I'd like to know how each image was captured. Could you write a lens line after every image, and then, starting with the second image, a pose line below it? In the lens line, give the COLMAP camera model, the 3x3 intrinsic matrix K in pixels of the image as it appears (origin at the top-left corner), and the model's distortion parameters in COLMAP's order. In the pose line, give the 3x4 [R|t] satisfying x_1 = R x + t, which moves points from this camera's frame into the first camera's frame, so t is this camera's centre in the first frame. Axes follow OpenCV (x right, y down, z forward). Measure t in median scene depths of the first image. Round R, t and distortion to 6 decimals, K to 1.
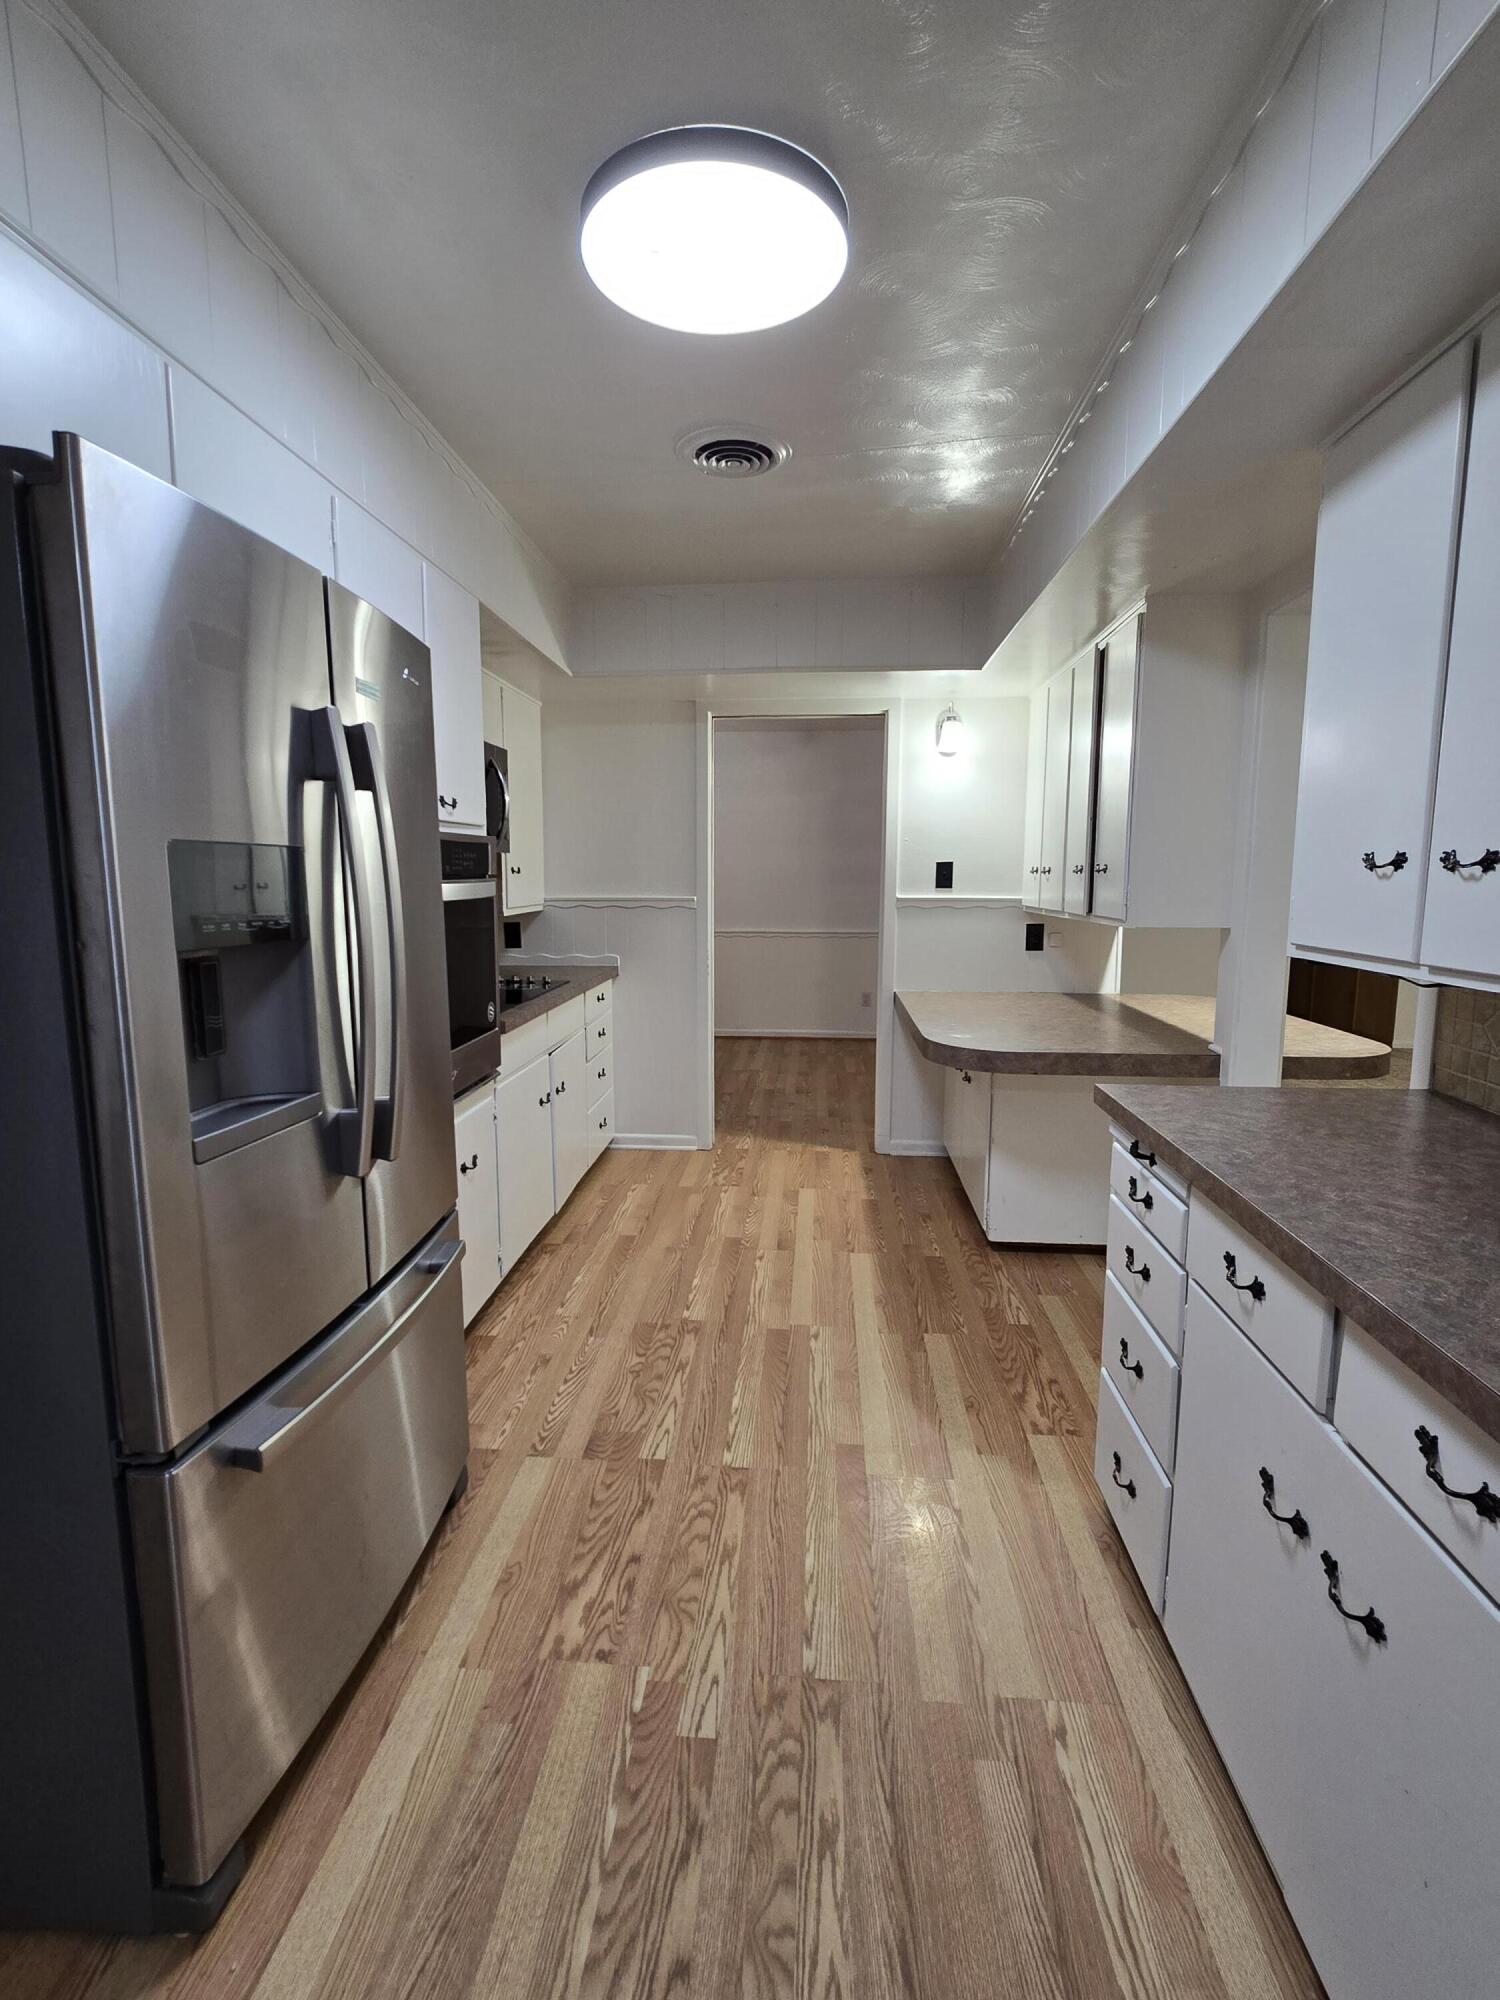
lens RADIAL K [[930.6, 0, 749.0], [0, 930.6, 998.7], [0, 0, 1]] dist [0.000923, 0.001164]
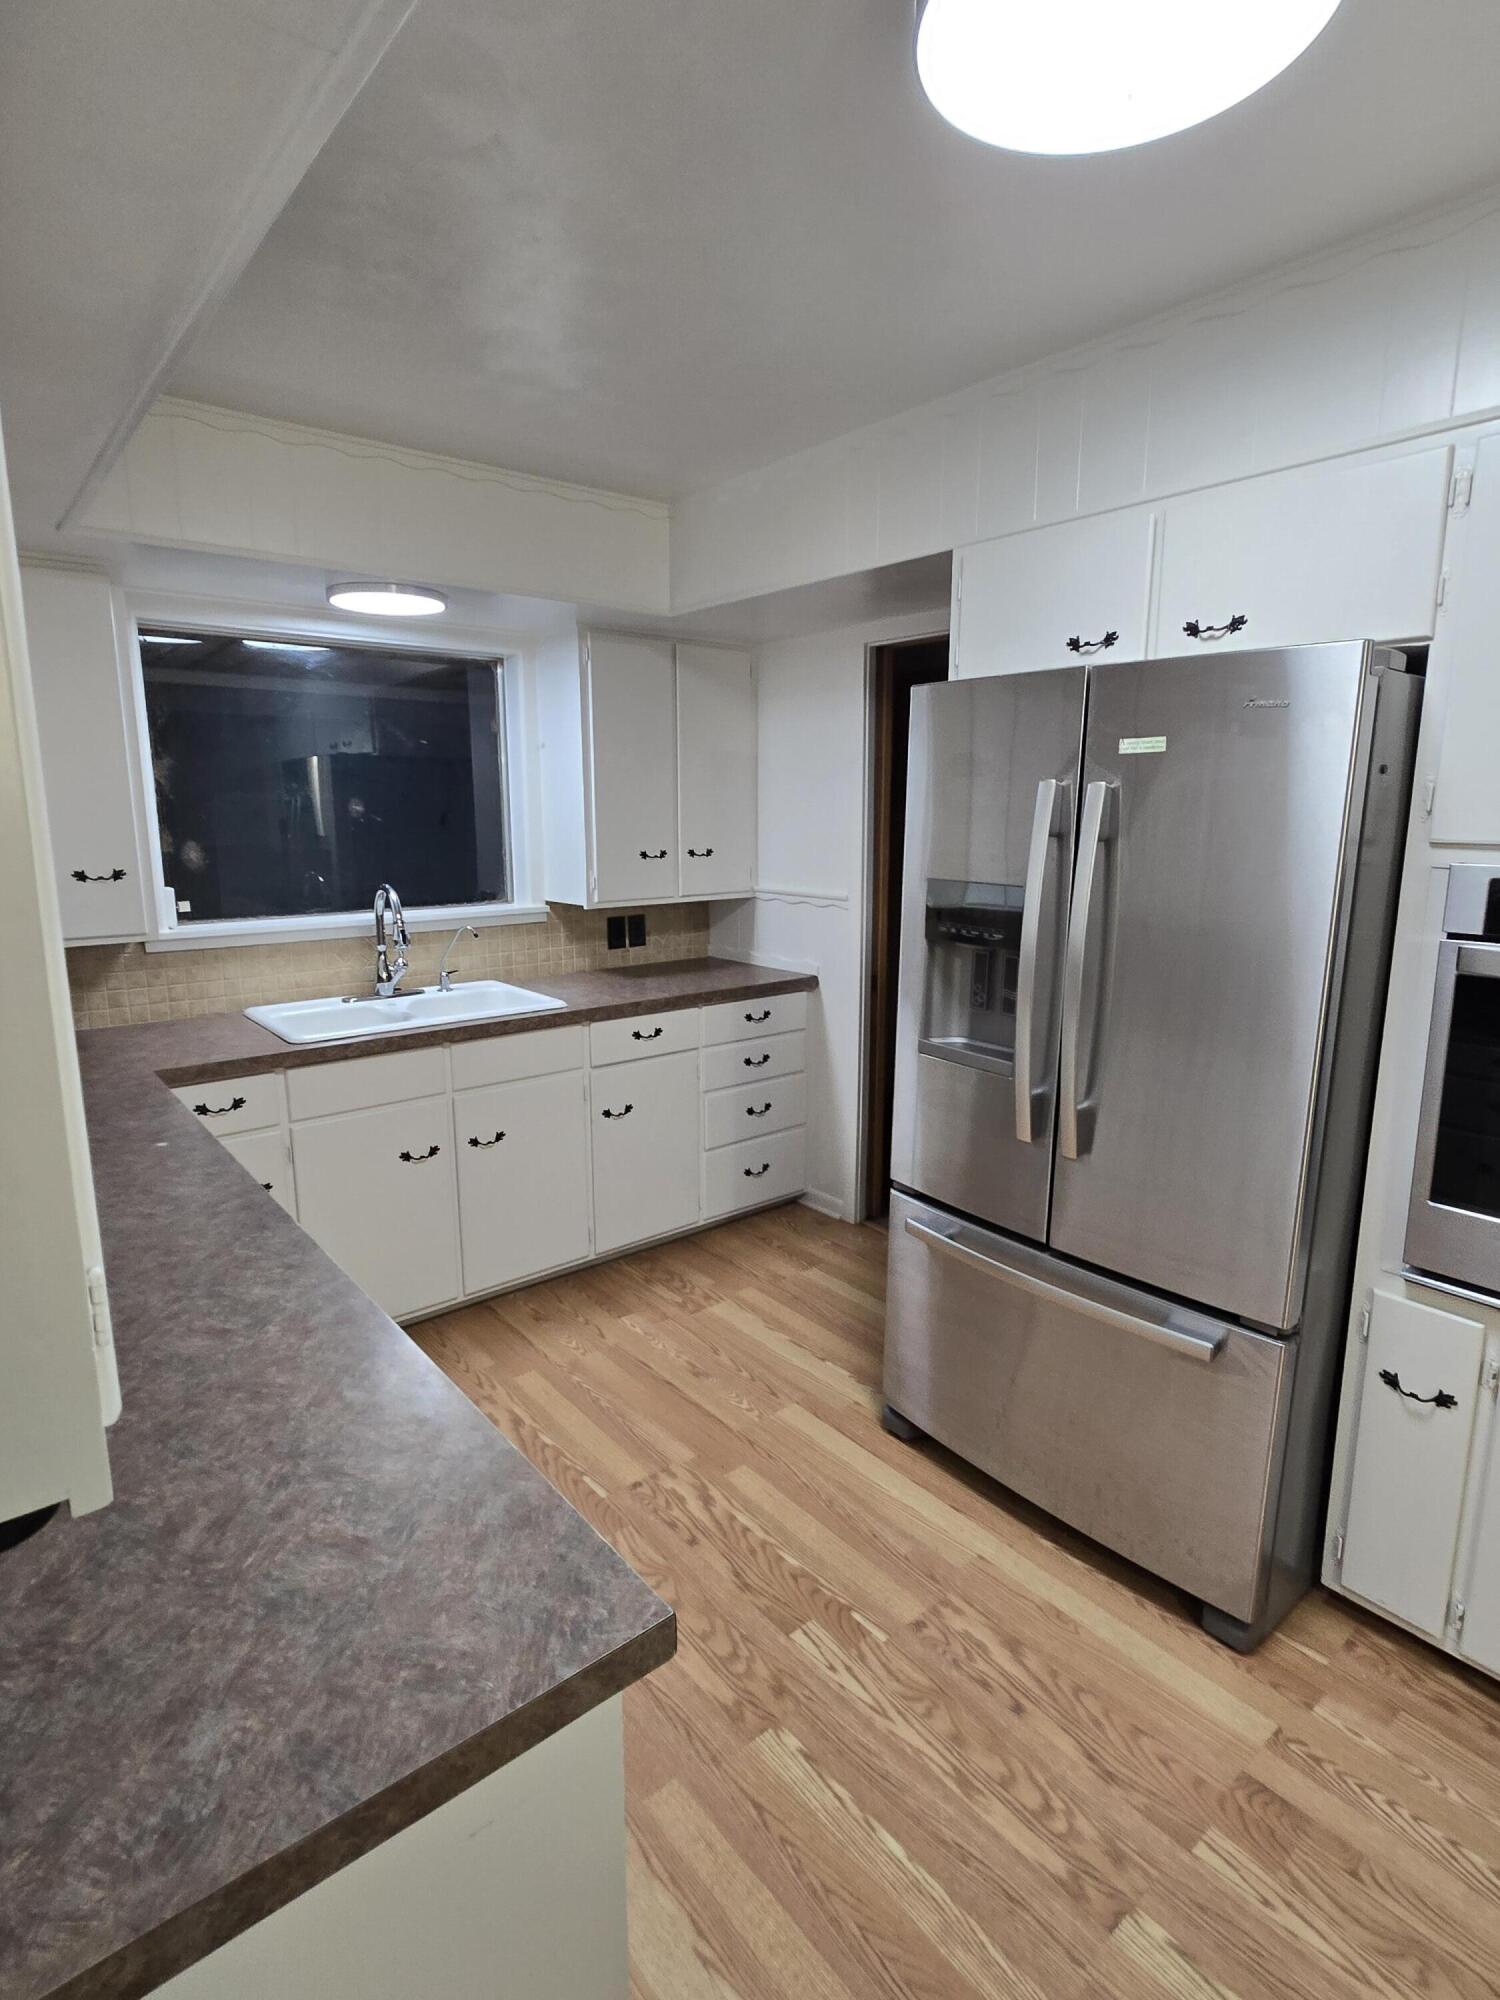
lens RADIAL K [[1016.5, 0, 748.5], [0, 1016.5, 1001.0], [0, 0, 1]] dist [-0.001879, 0.000015]
pose [[-0.716113, 0.129765, -0.685815, 0.743798], [-0.096690, 0.954650, 0.281594, -0.333760], [0.691255, 0.267964, -0.671090, 1.516812]]
